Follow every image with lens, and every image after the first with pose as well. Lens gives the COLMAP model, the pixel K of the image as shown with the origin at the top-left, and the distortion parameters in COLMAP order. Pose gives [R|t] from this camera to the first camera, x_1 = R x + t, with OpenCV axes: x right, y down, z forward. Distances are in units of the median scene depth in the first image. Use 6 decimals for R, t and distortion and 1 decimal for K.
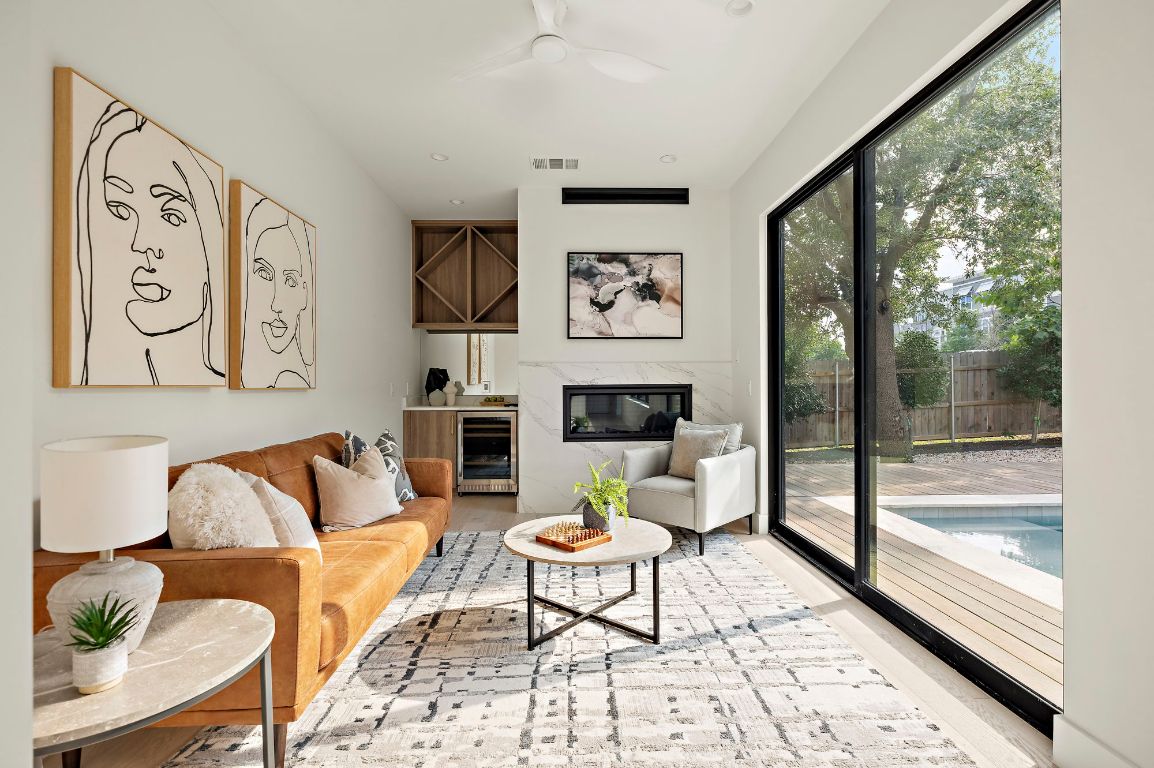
lens RADIAL K [[530.8, 0, 570.0], [0, 530.8, 381.6], [0, 0, 1]] dist [0.002378, -0.001258]
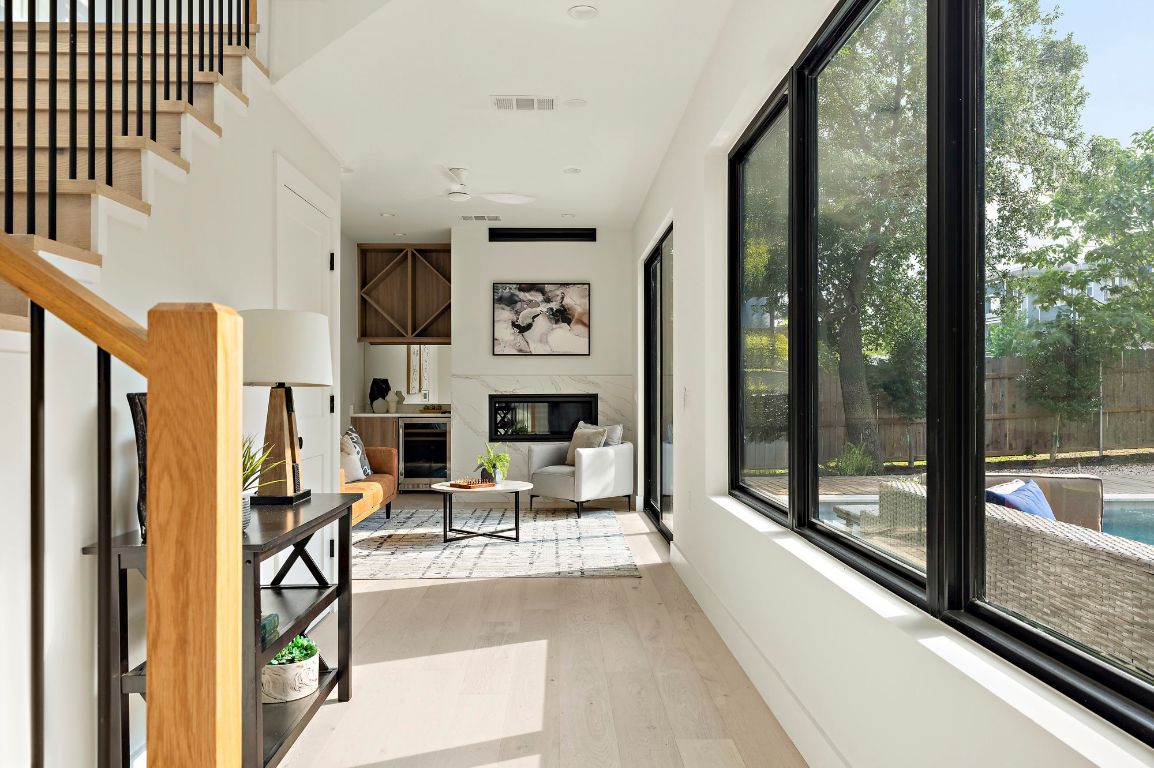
lens RADIAL K [[892.2, 0, 578.3], [0, 892.2, 386.3], [0, 0, 1]] dist [0.007193, 0.011599]
pose [[0.999990, 0.002680, 0.003527, 0.179716], [-0.002670, 0.999992, -0.003025, -0.005949], [-0.003535, 0.003016, 0.999989, -0.993484]]
